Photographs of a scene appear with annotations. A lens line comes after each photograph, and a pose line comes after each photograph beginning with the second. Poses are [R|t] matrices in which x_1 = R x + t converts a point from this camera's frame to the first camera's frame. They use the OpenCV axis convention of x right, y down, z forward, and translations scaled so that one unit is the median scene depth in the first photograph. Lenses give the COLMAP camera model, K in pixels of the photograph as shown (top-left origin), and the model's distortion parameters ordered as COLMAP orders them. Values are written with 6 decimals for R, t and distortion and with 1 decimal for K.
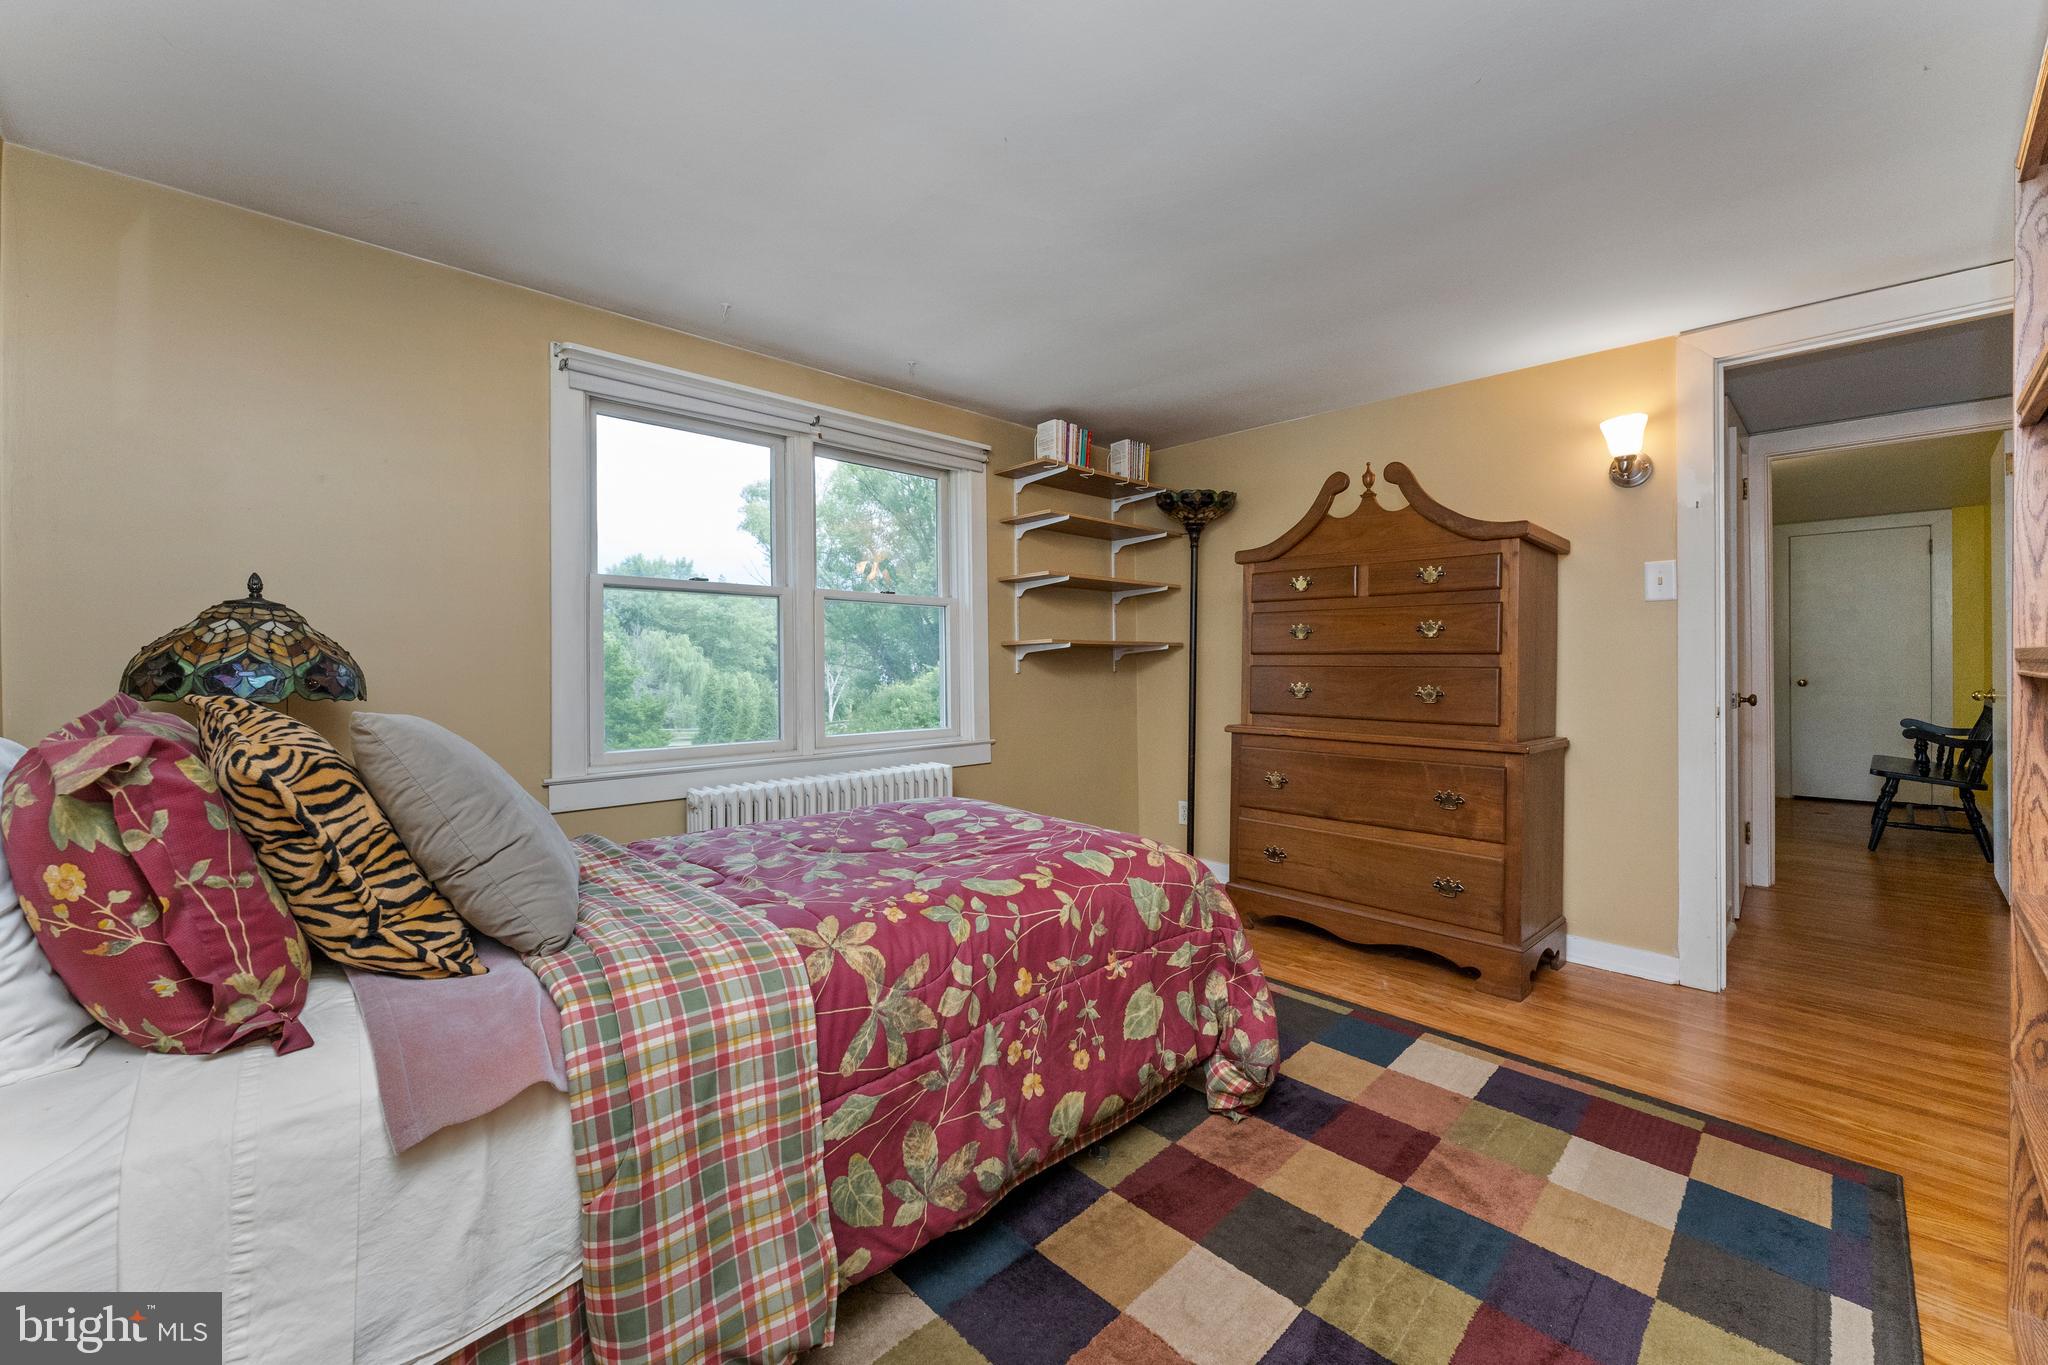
lens RADIAL K [[827.7, 0, 1012.4], [0, 827.7, 685.6], [0, 0, 1]] dist [-0.000455, -0.000037]
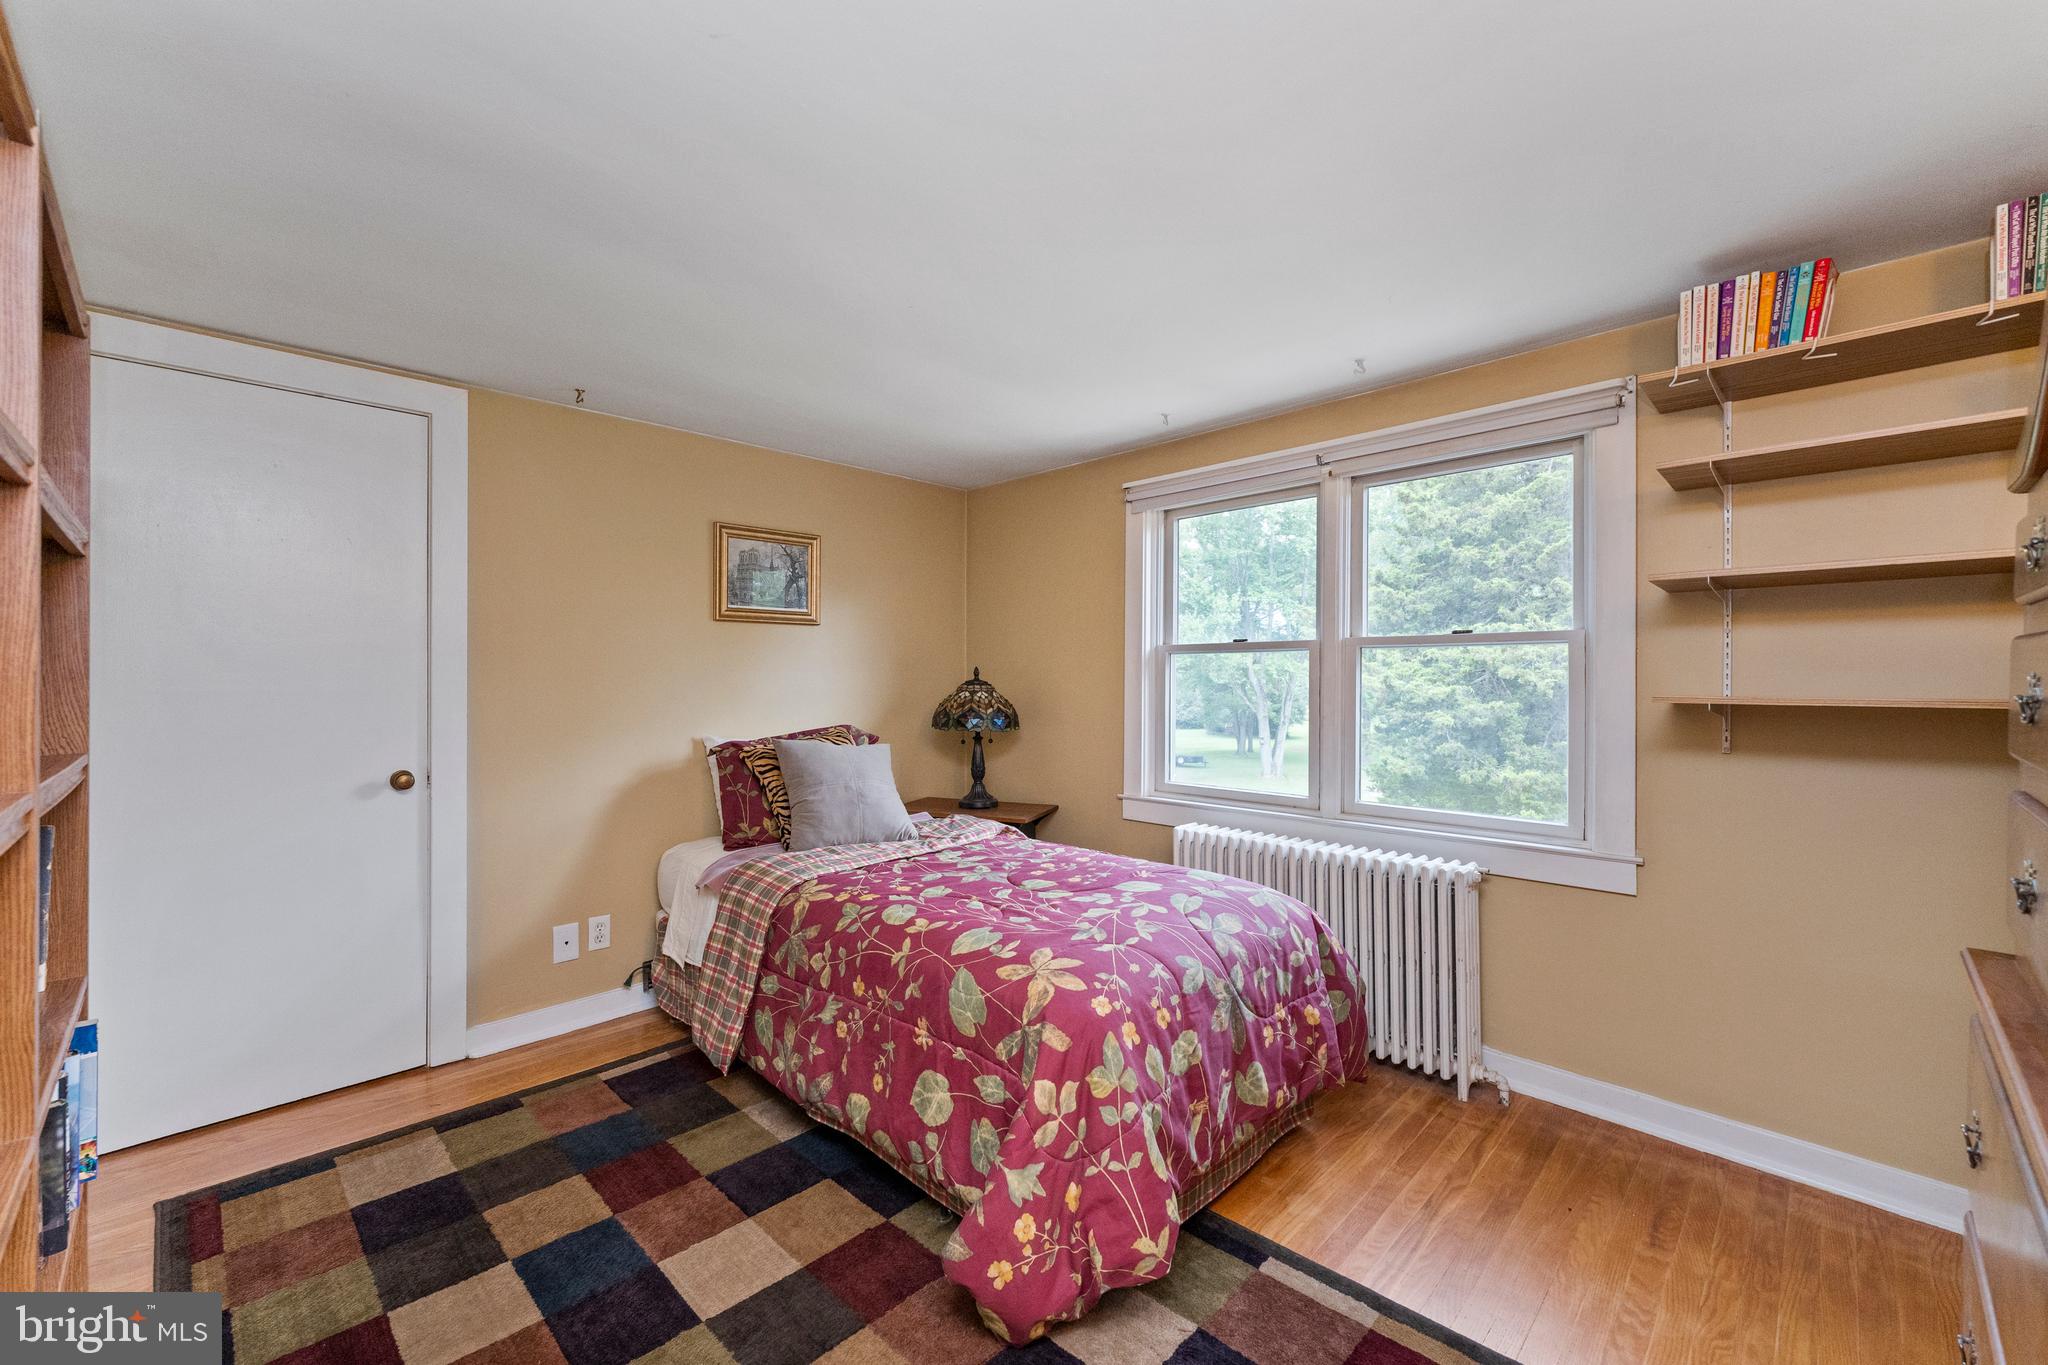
lens RADIAL K [[827.7, 0, 1012.4], [0, 827.7, 685.6], [0, 0, 1]] dist [-0.000455, -0.000037]
pose [[0.010911, 0.010786, -0.999882, 1.203595], [-0.022939, 0.999681, 0.010533, -0.119567], [0.999677, 0.022821, 0.011155, 1.124297]]
